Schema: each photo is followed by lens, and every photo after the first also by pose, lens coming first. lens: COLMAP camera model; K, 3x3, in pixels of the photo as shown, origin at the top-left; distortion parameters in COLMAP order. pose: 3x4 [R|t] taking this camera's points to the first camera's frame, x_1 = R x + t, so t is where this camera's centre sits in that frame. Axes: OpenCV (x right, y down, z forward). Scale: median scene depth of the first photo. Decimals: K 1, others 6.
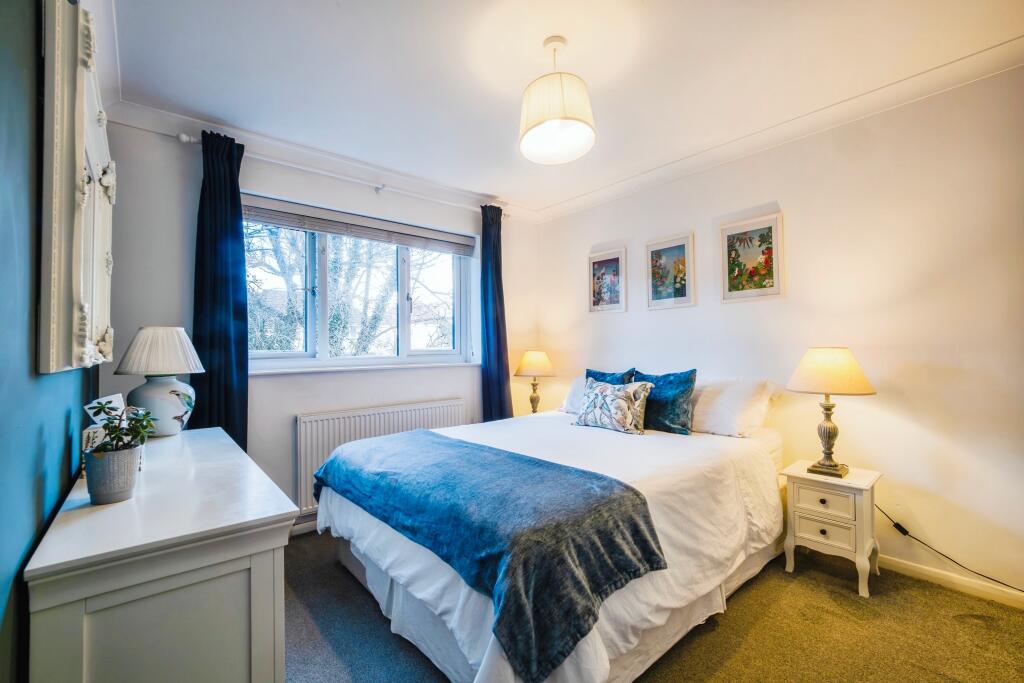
lens RADIAL K [[430.4, 0, 511.0], [0, 430.4, 338.7], [0, 0, 1]] dist [-0.004713, -0.000796]
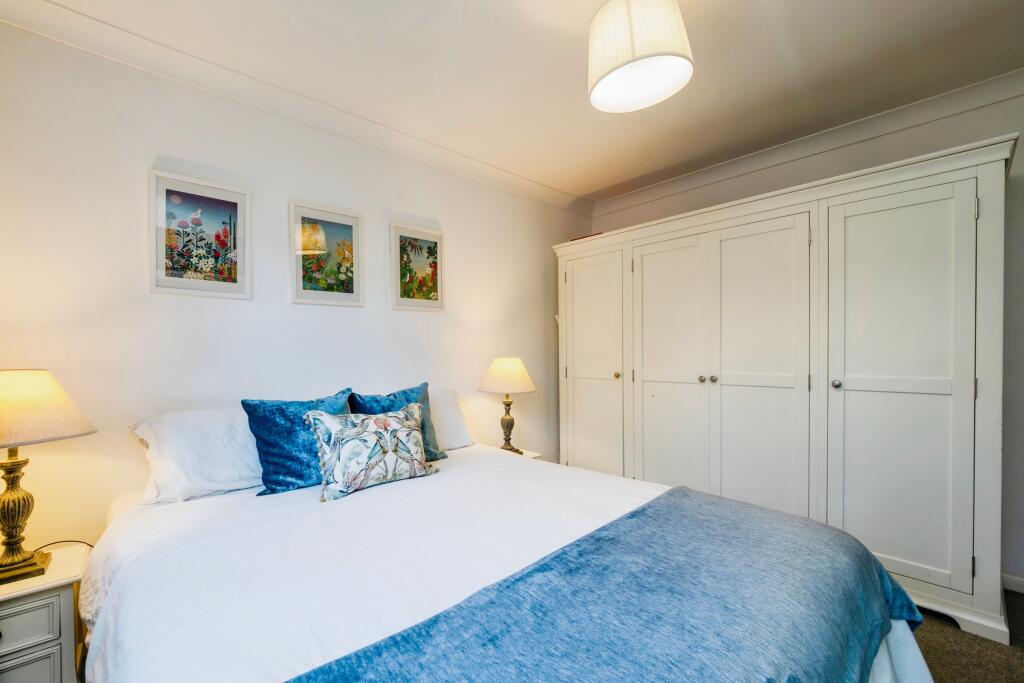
lens RADIAL K [[430.4, 0, 496.5], [0, 430.4, 361.2], [0, 0, 1]] dist [-0.004713, -0.000796]
pose [[-0.037491, -0.001283, 0.999296, -0.427389], [-0.007169, 0.999974, 0.001015, 0.024816], [-0.999271, -0.007125, -0.037499, 0.854171]]
